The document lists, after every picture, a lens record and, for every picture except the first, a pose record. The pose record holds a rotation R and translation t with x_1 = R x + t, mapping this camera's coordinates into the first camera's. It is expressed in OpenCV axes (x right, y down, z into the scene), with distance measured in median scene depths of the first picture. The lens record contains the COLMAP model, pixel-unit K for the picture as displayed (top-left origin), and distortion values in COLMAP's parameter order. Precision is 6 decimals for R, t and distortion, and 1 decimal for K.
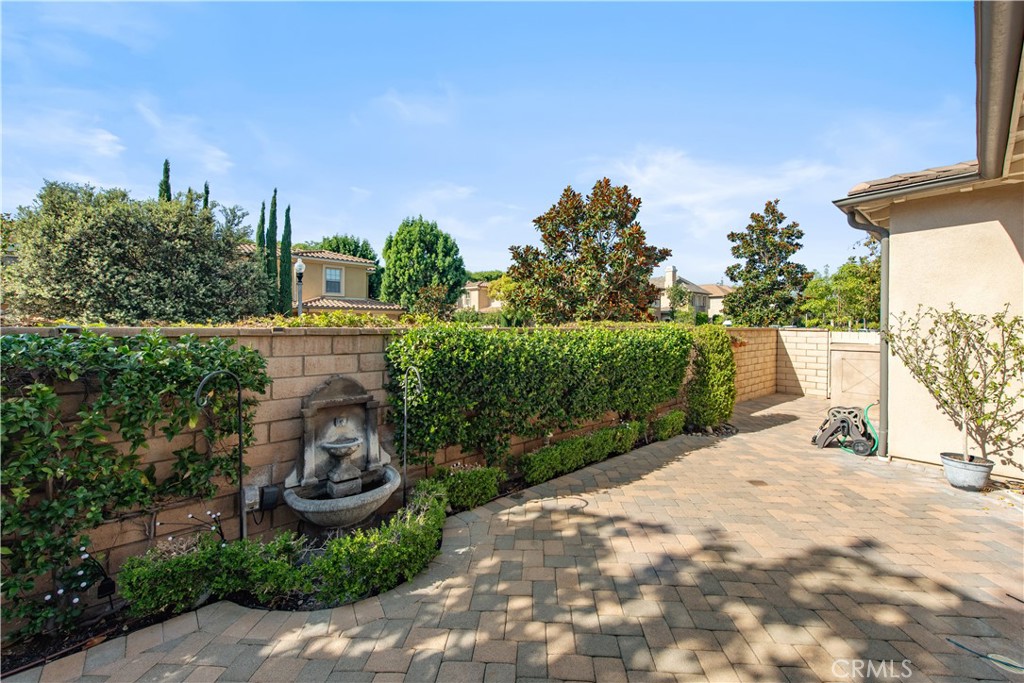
lens RADIAL K [[405.7, 0, 515.4], [0, 405.7, 325.2], [0, 0, 1]] dist [0.014477, -0.004055]
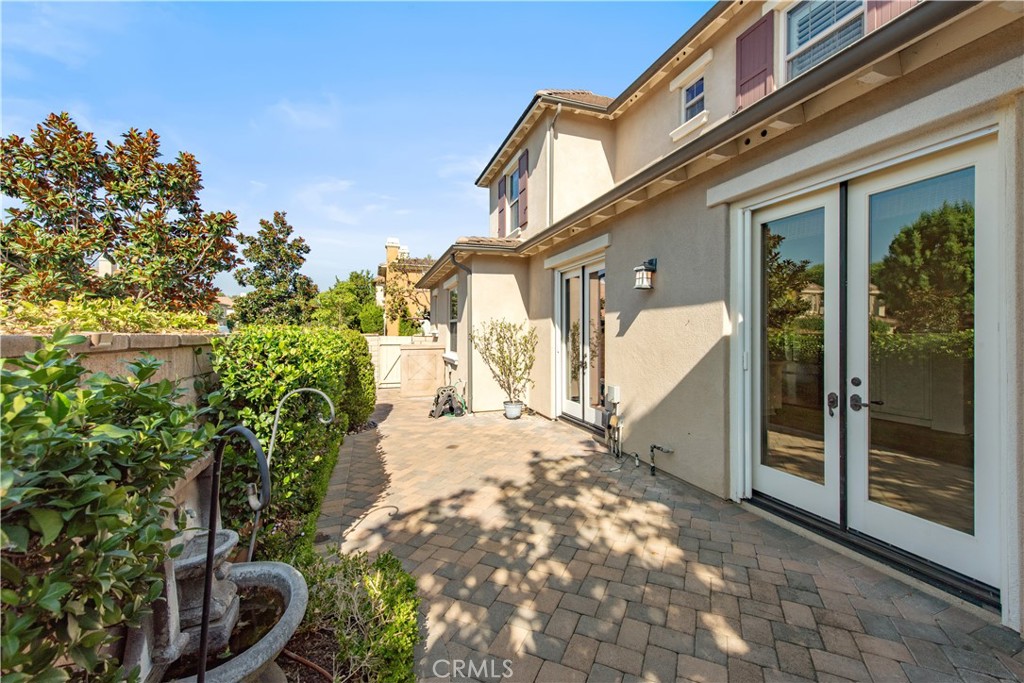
lens RADIAL K [[405.7, 0, 514.0], [0, 405.7, 334.4], [0, 0, 1]] dist [0.014477, -0.004055]
pose [[0.372854, -0.009658, 0.927840, -0.753688], [0.004728, 0.999953, 0.008509, 0.004166], [-0.927878, 0.001214, 0.372882, 0.407808]]
